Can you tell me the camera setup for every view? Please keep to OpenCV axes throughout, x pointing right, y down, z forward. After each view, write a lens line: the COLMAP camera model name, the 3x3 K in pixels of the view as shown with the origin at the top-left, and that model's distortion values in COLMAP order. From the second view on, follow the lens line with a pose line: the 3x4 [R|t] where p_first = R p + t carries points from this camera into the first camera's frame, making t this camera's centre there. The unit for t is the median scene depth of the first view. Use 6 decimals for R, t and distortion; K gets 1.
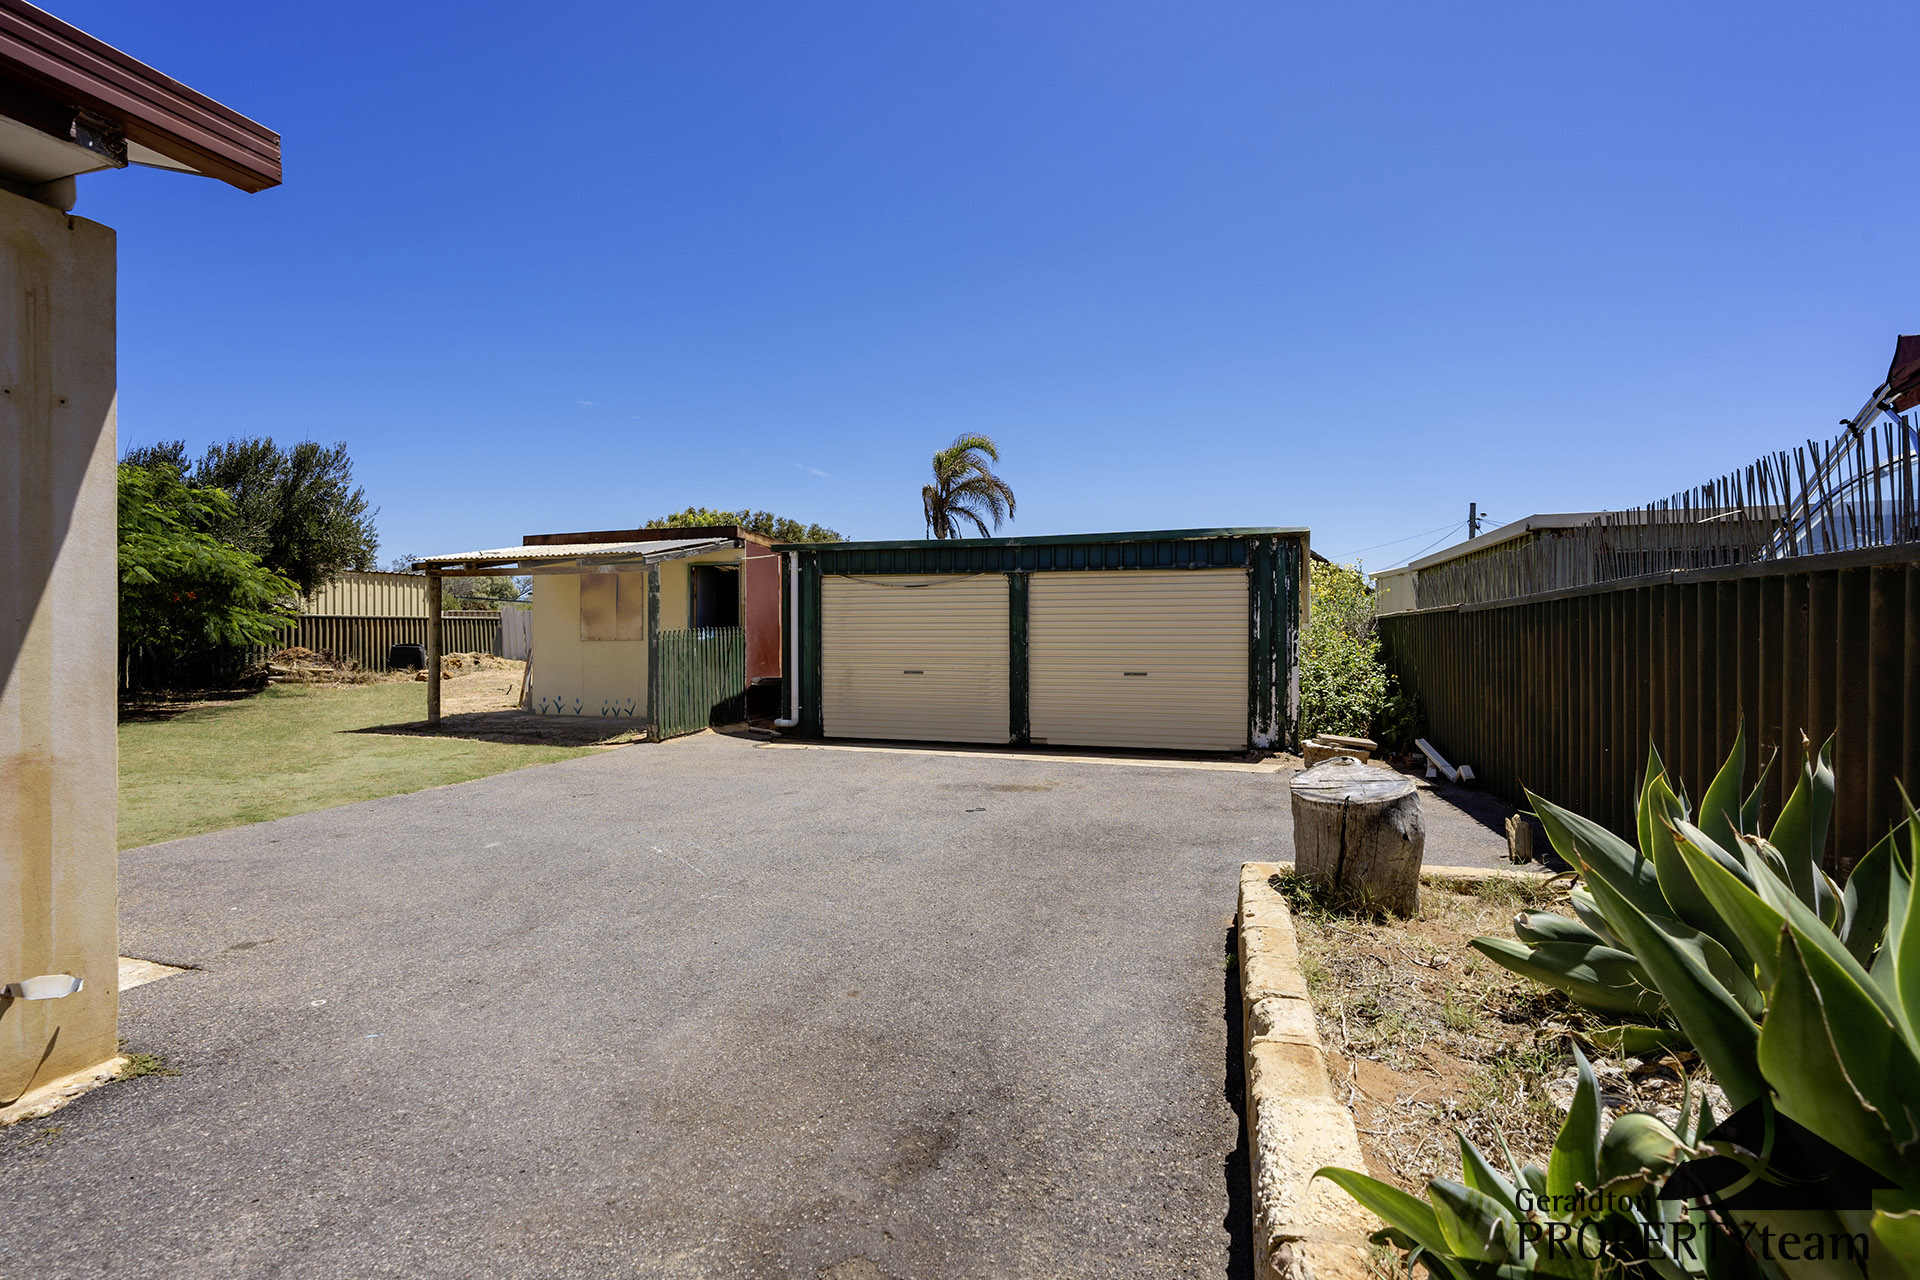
lens RADIAL K [[877.3, 0, 960.0], [0, 877.3, 640.0], [0, 0, 1]] dist [-0.009316, 0.000869]
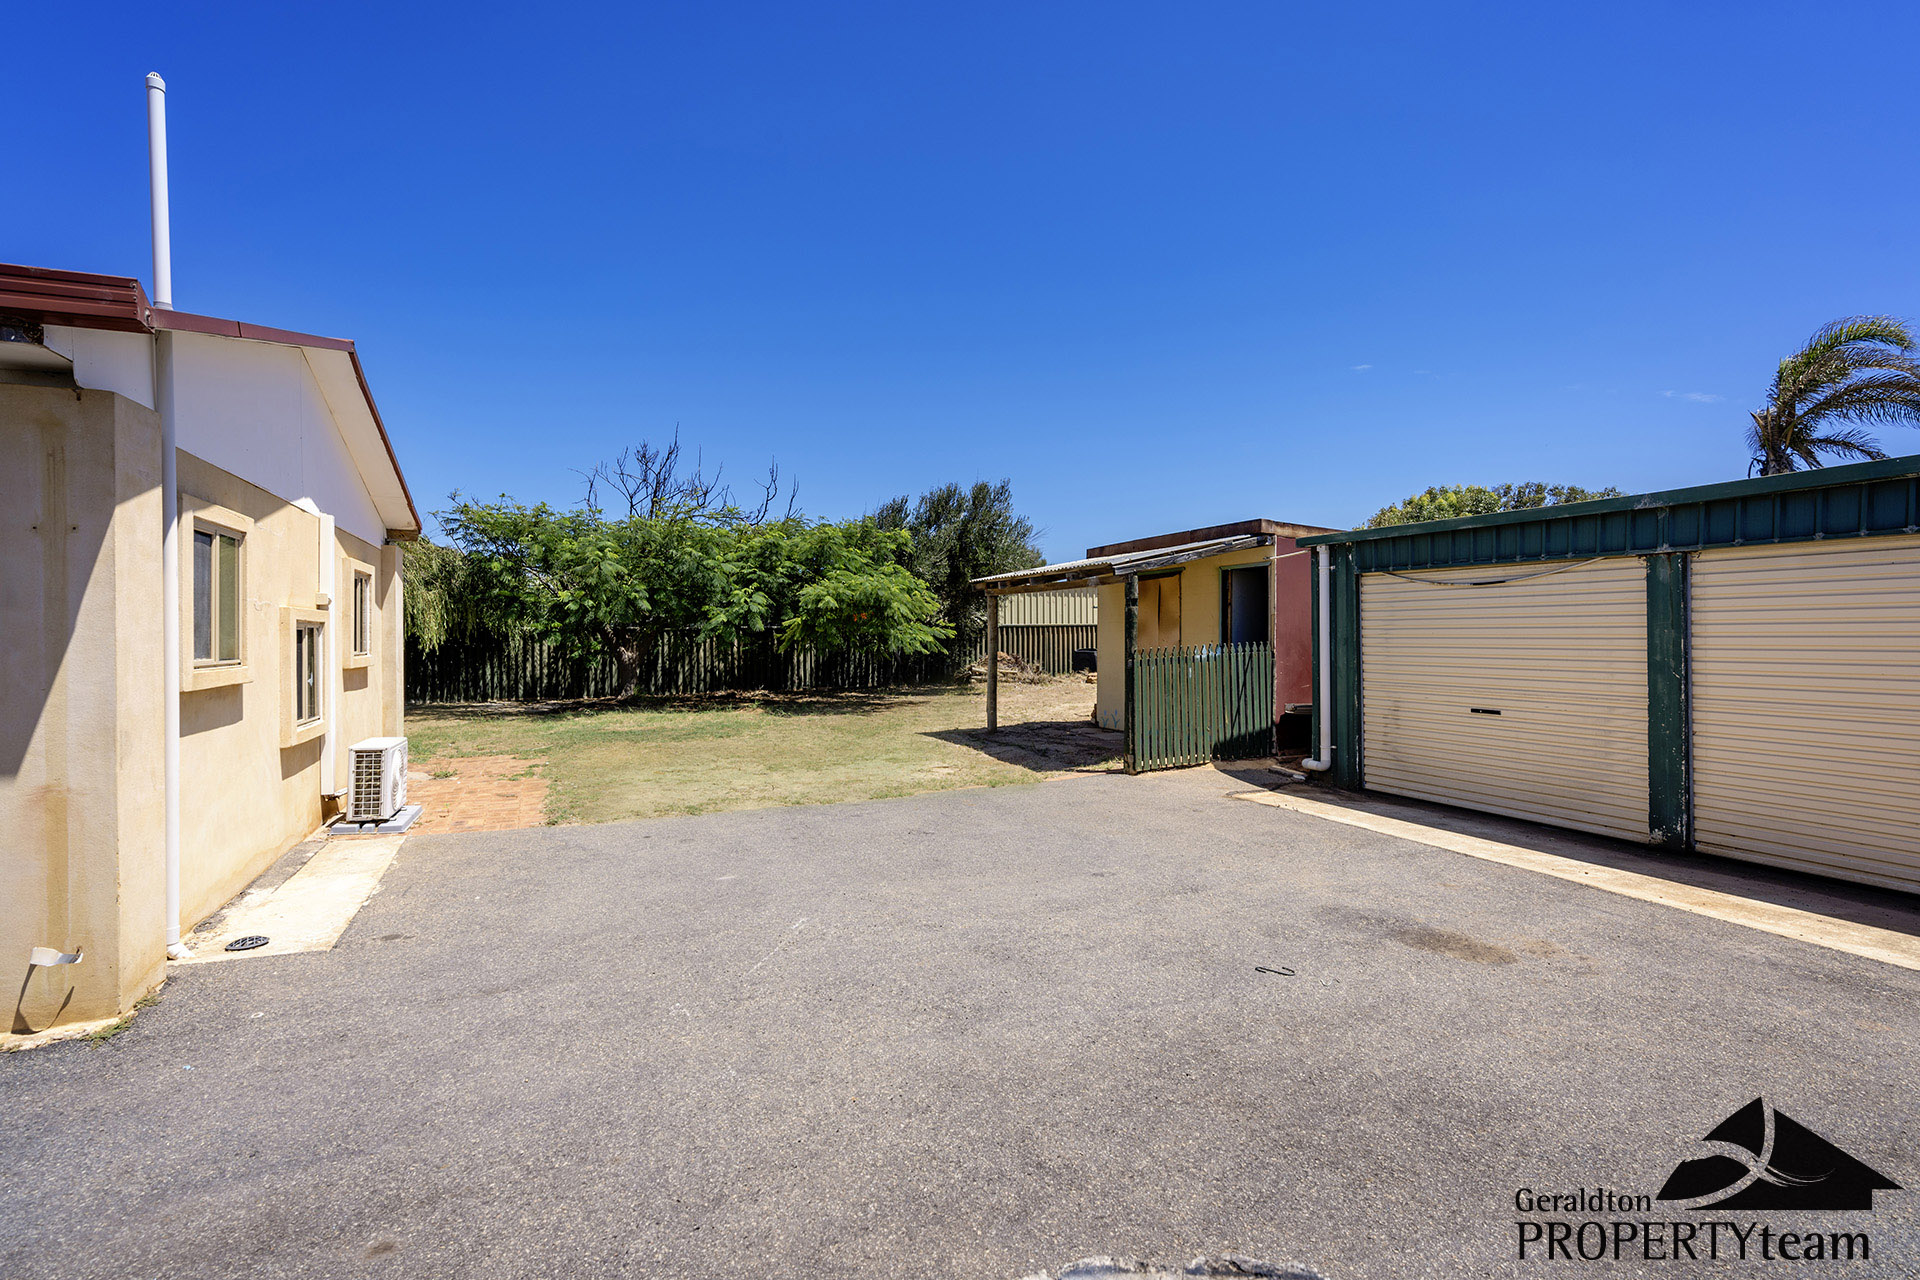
lens RADIAL K [[877.3, 0, 960.0], [0, 877.3, 640.0], [0, 0, 1]] dist [-0.009316, 0.000869]
pose [[0.642772, 0.002761, -0.766052, 0.198358], [0.002666, 0.999979, 0.005840, -0.022634], [0.766053, -0.005796, 0.642752, 0.259510]]
